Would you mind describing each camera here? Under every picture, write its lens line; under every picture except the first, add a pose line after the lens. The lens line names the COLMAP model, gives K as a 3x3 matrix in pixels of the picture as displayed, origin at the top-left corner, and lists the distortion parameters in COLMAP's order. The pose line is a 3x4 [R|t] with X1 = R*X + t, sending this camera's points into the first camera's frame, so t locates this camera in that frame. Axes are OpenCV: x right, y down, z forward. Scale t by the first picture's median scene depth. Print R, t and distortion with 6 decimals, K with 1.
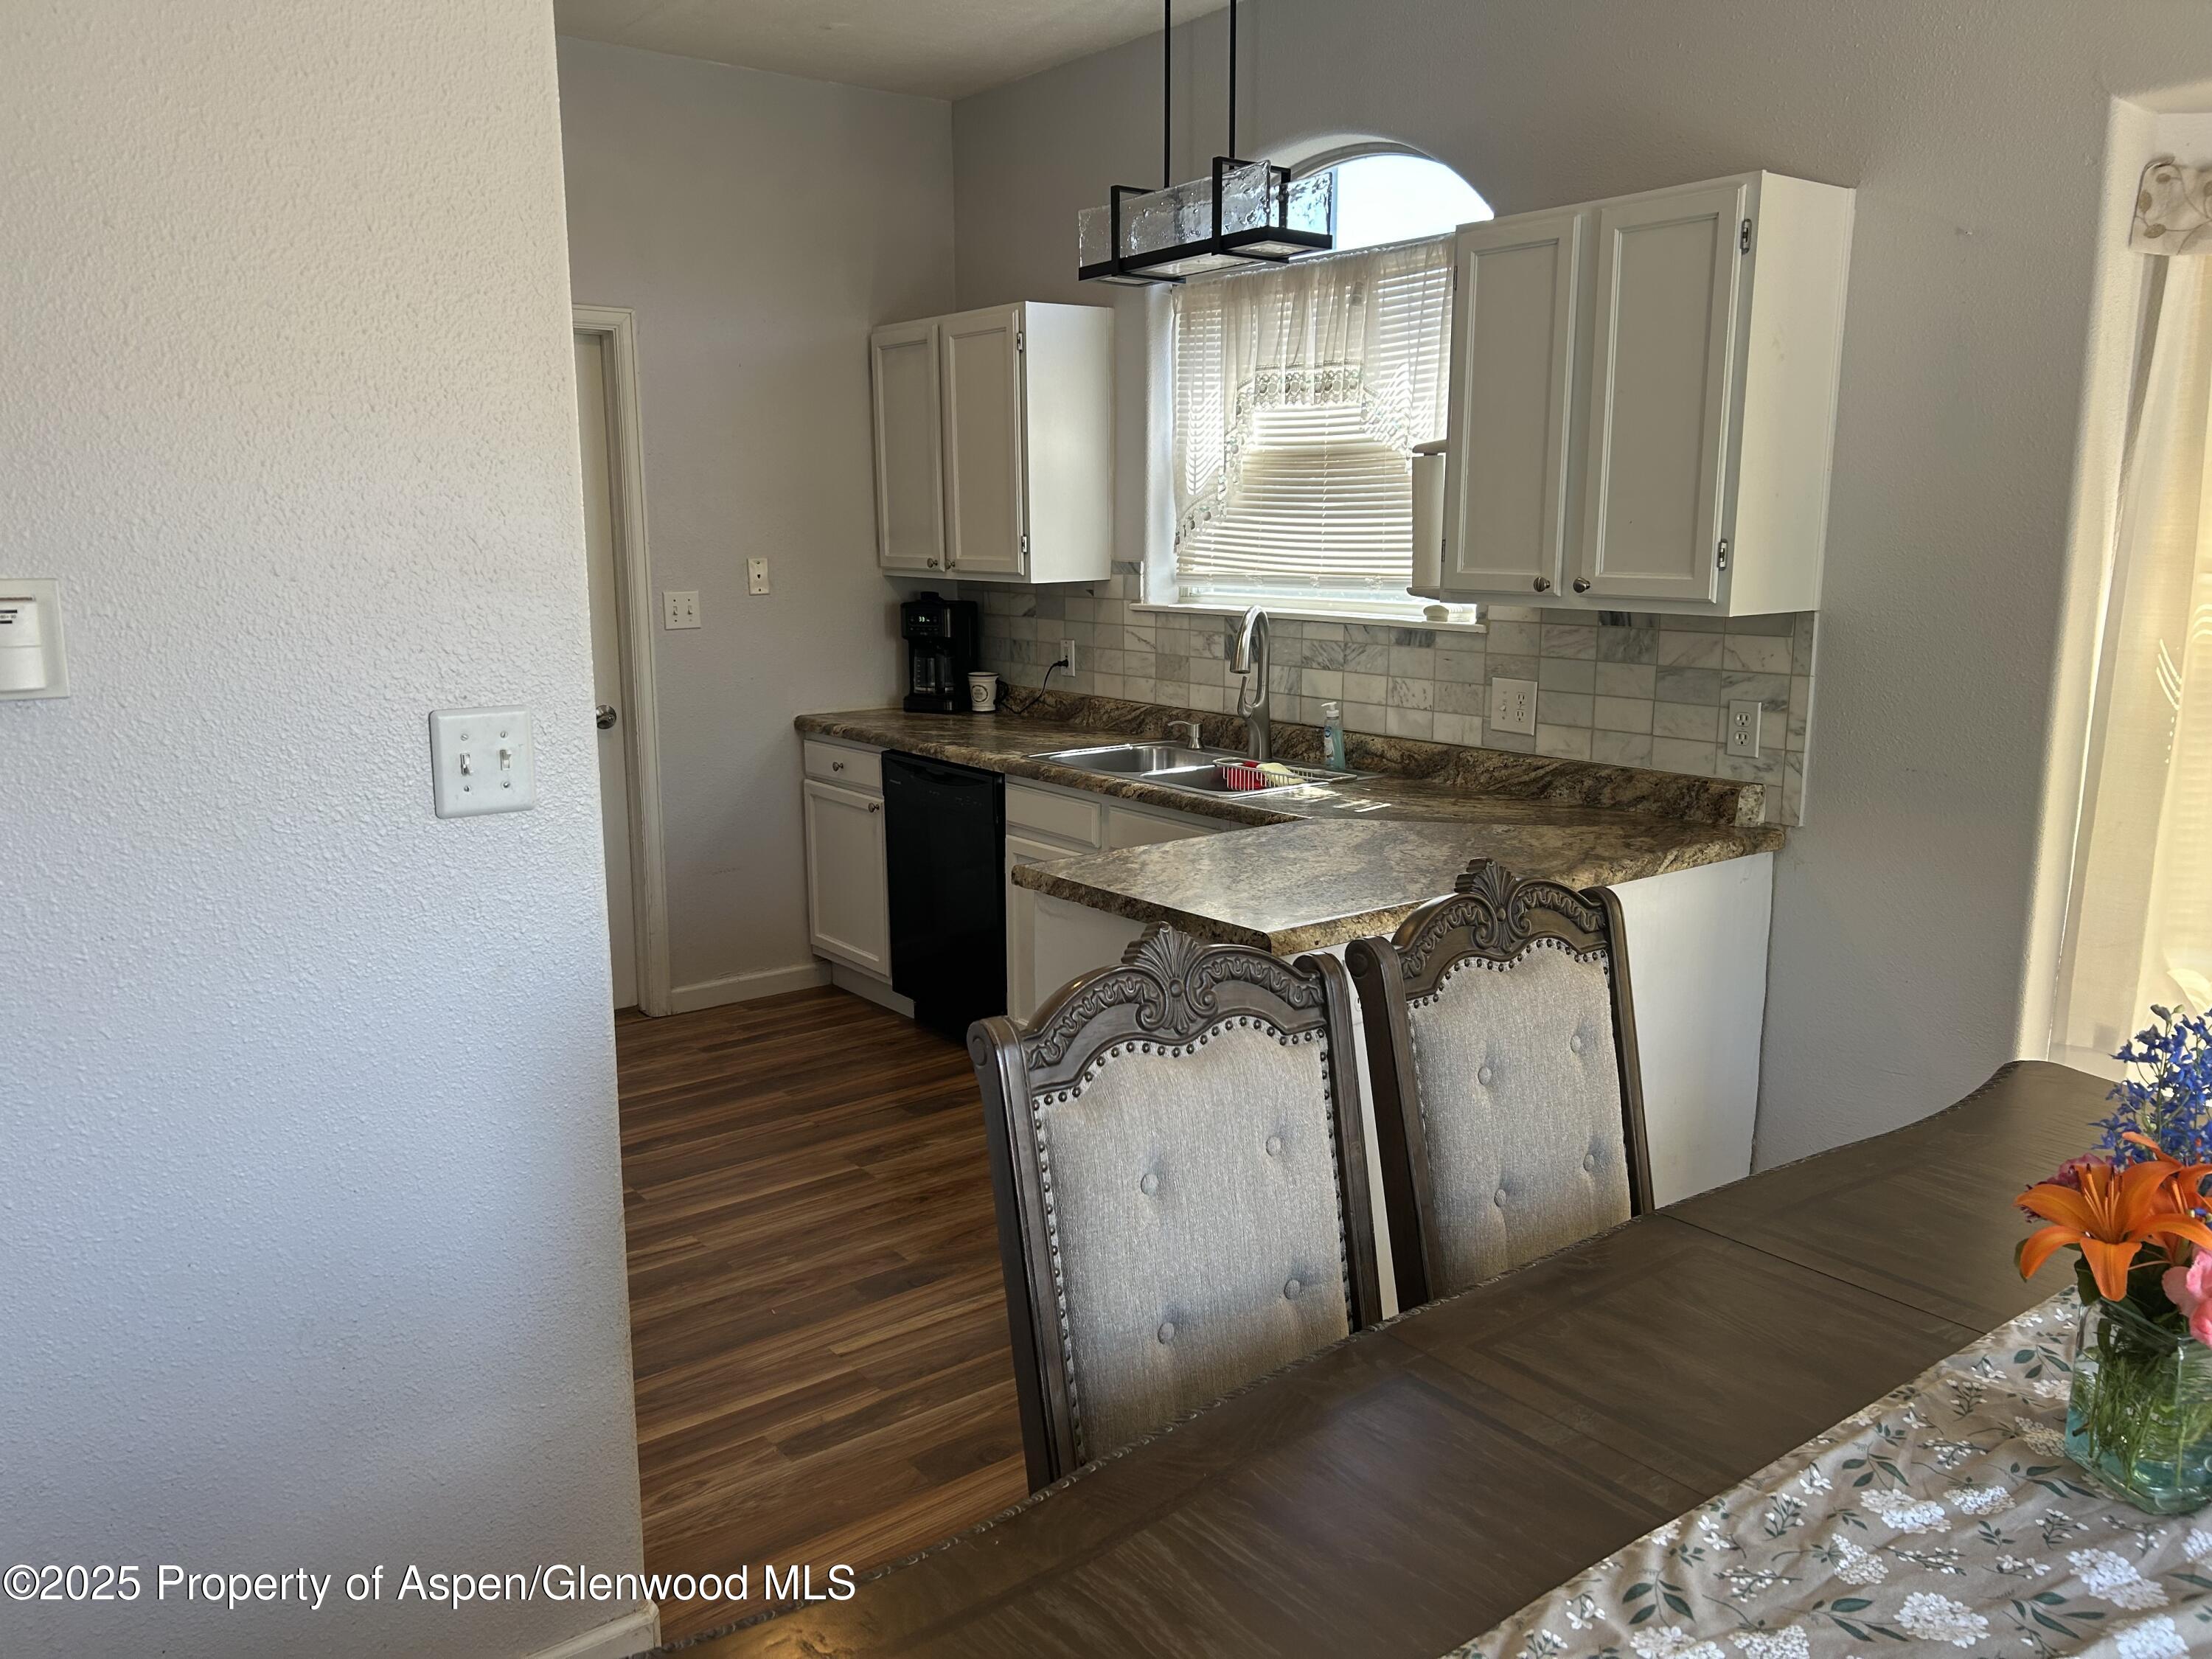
lens RADIAL K [[1660.0, 0, 1103.6], [0, 1660.0, 806.1], [0, 0, 1]] dist [0.073495, -0.079970]
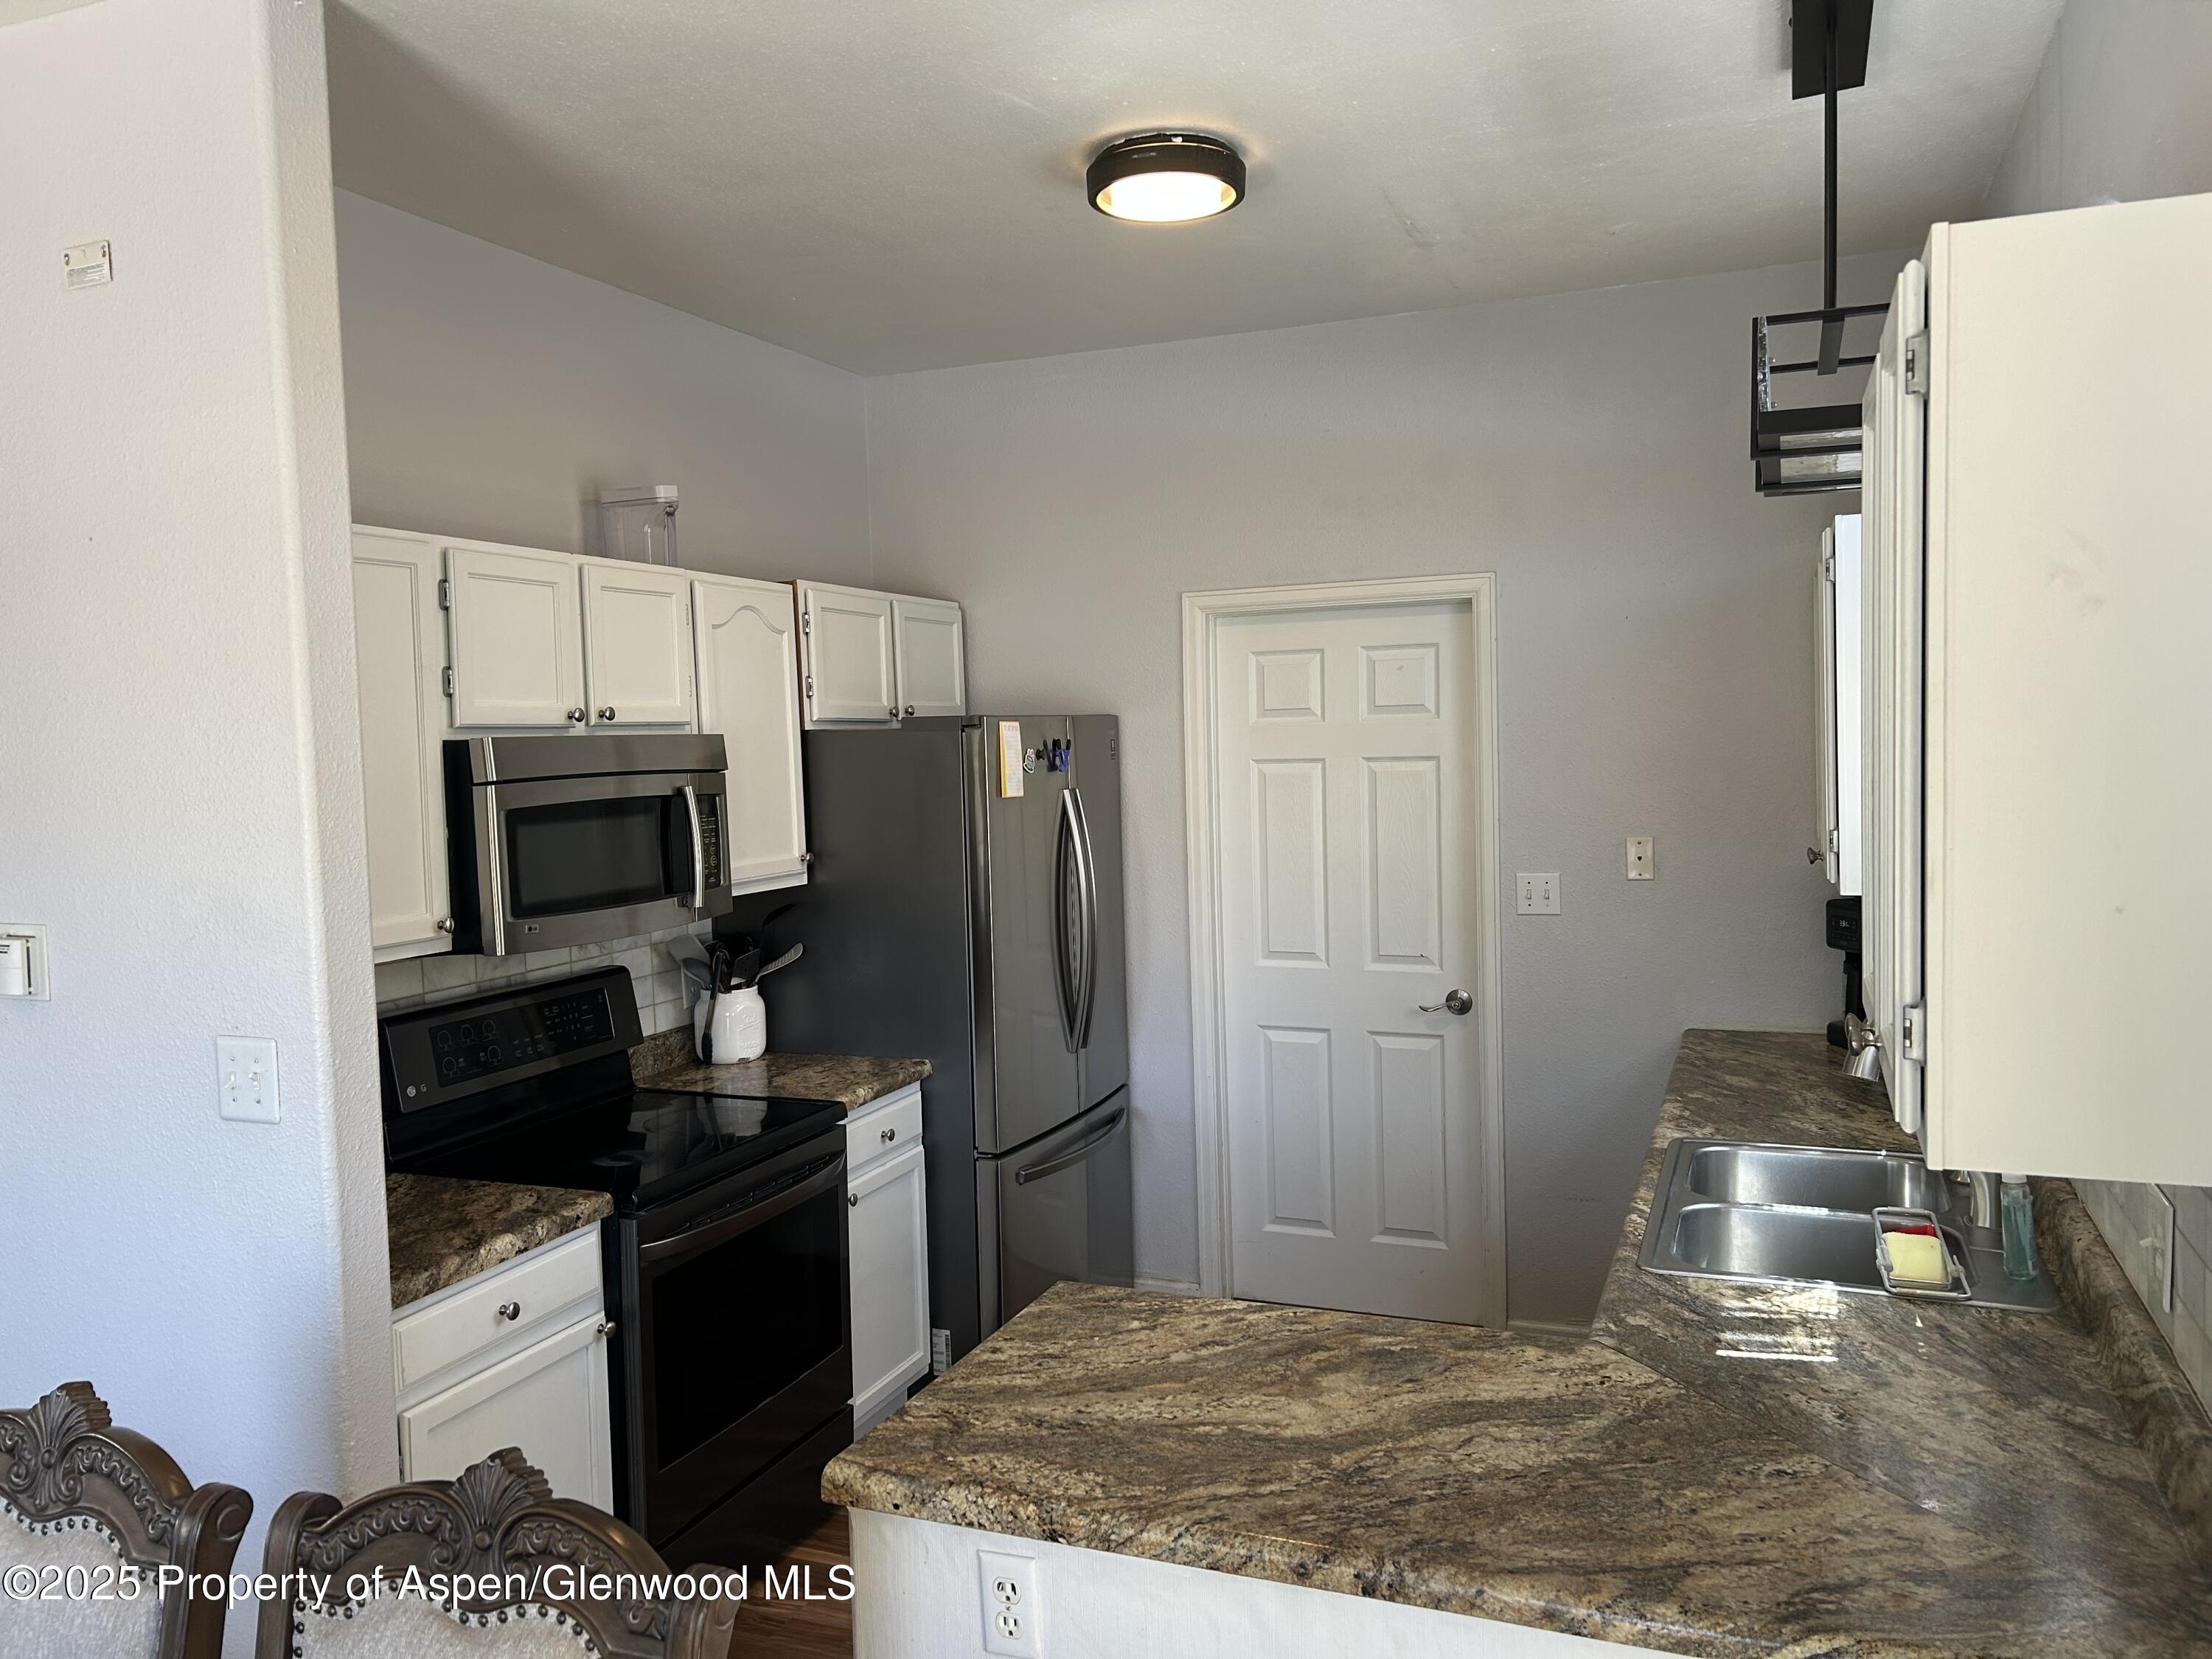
lens RADIAL K [[1667.7, 0, 1083.0], [0, 1667.7, 841.5], [0, 0, 1]] dist [0.075575, -0.079519]
pose [[0.494909, 0.047358, -0.867653, 0.604488], [-0.122471, 0.992348, -0.015694, -0.153432], [0.860271, 0.114029, 0.496922, 0.525164]]
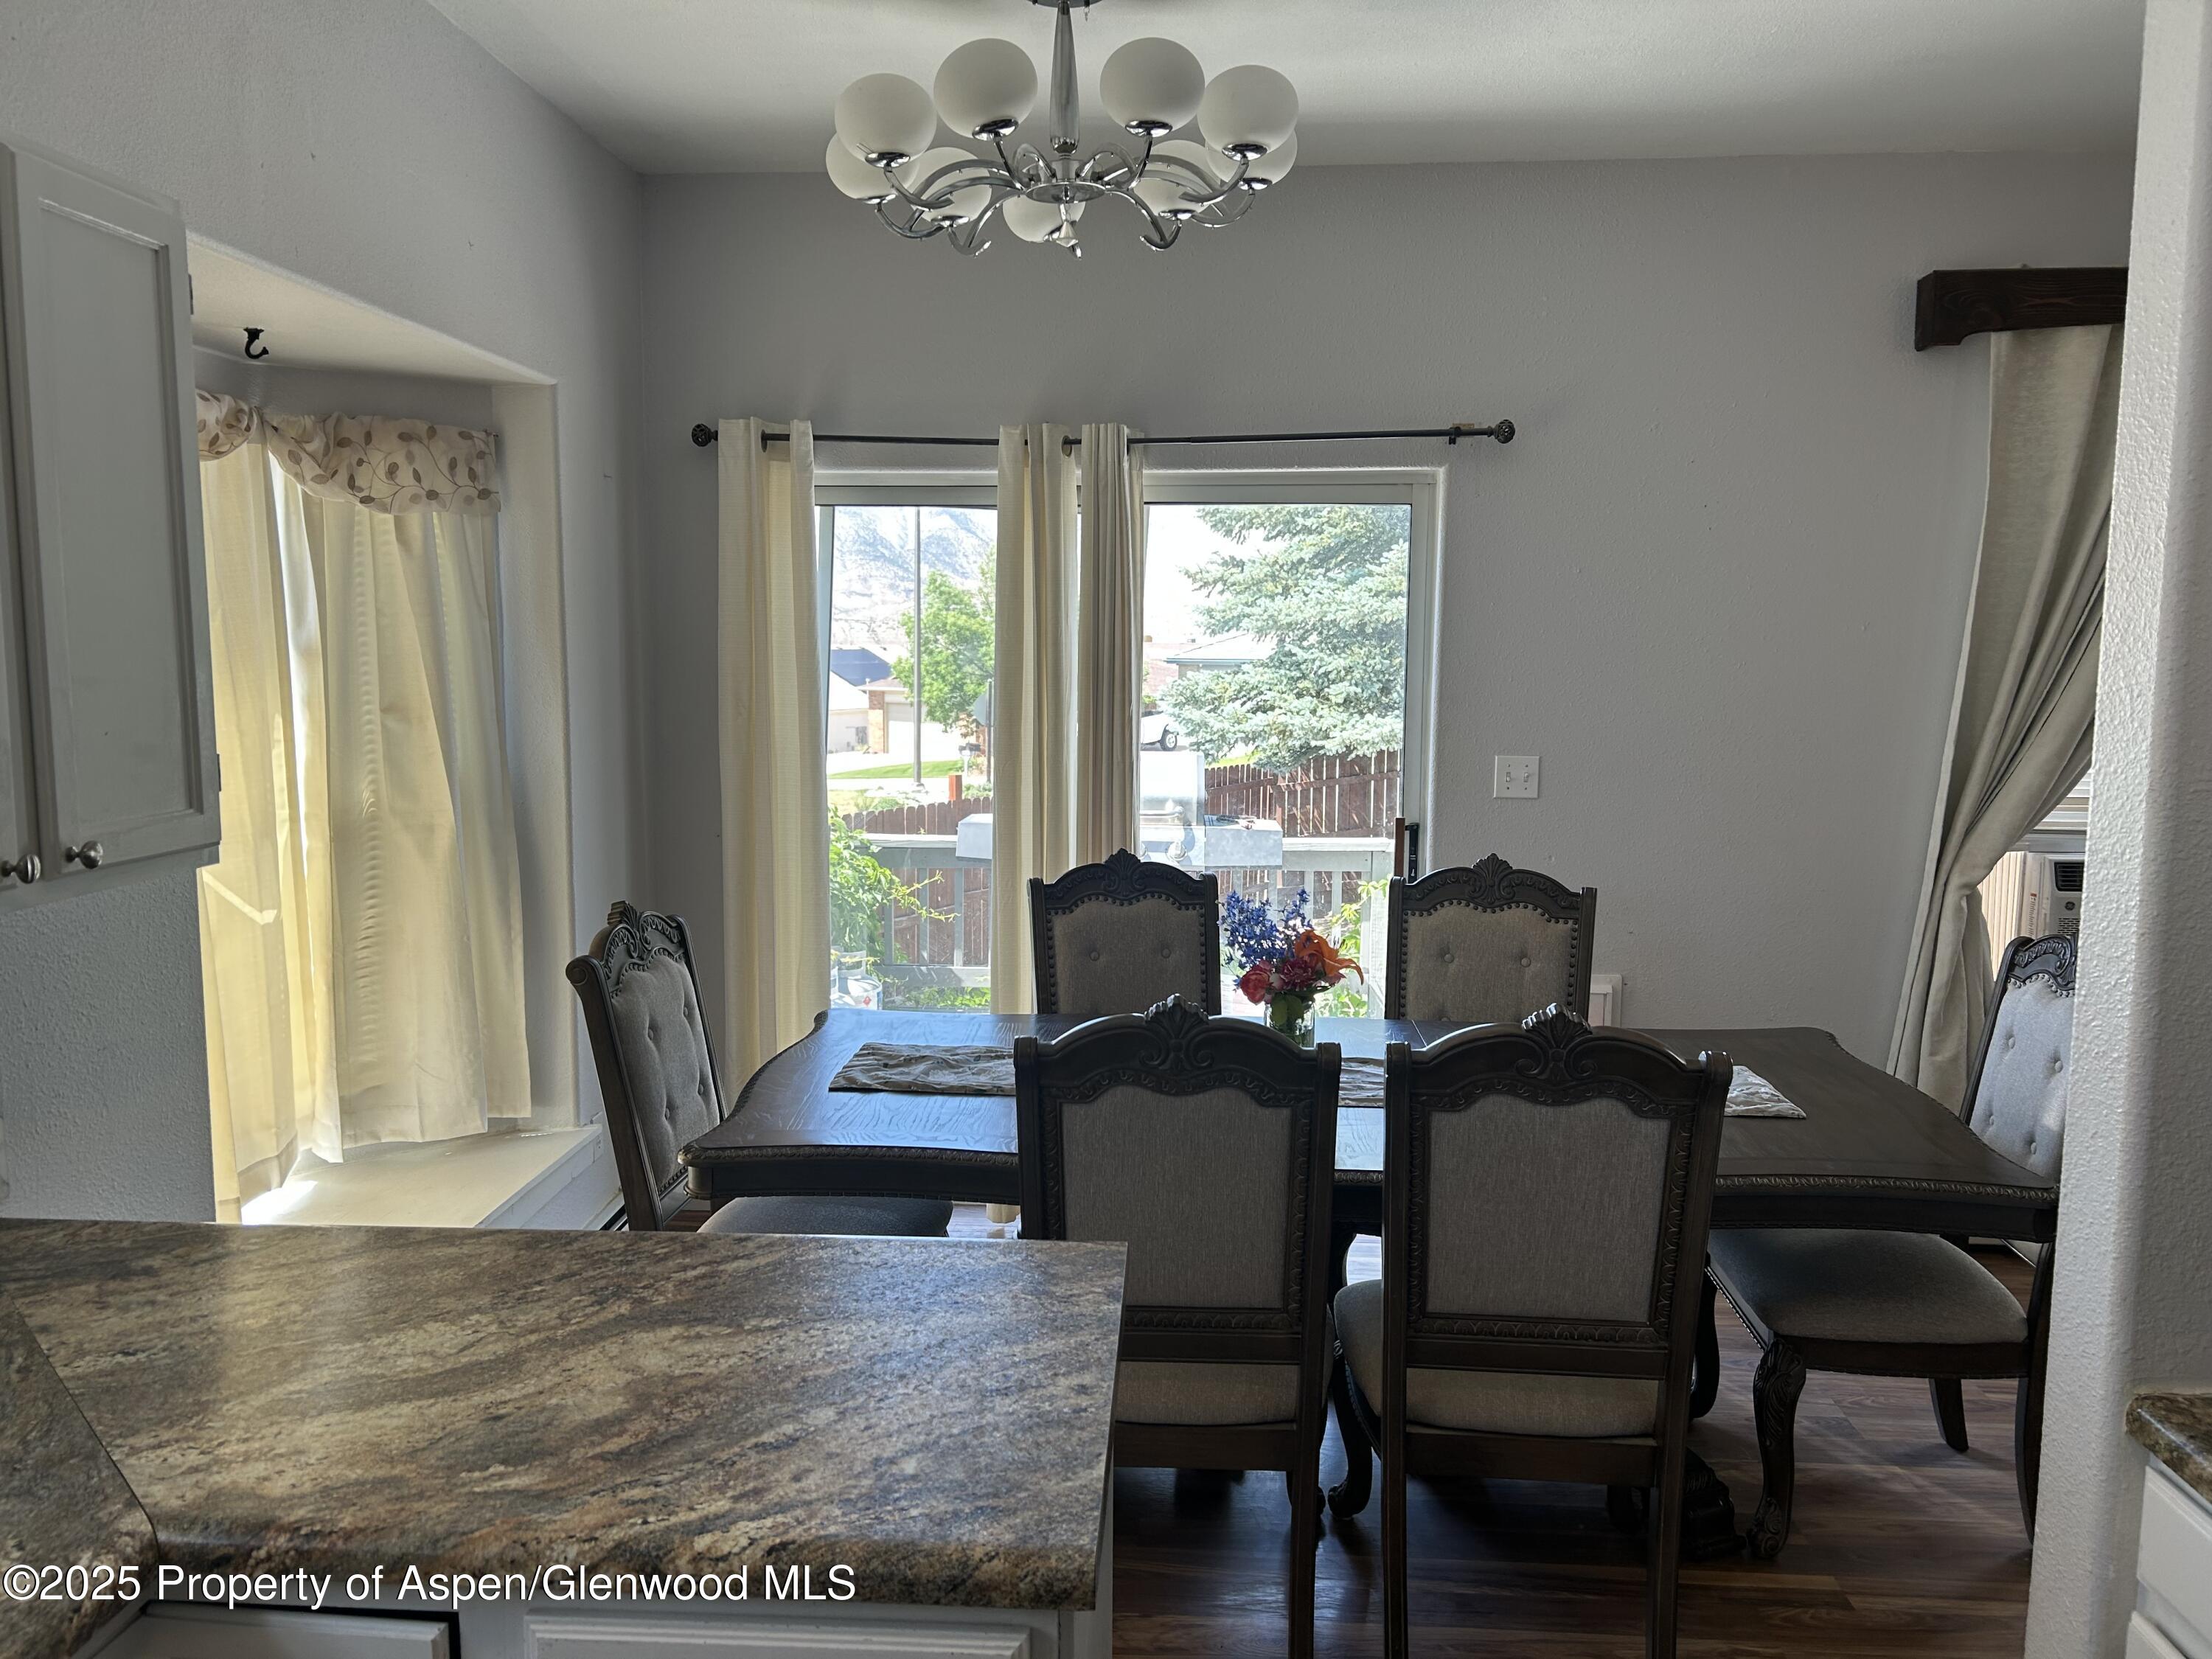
lens RADIAL K [[1680.9, 0, 1077.5], [0, 1680.9, 819.7], [0, 0, 1]] dist [0.011187, -0.001034]
pose [[-0.745689, -0.074369, 0.662131, -0.278594], [0.111707, 0.965732, 0.234273, -0.227340], [-0.656863, 0.248660, -0.711828, 1.146218]]
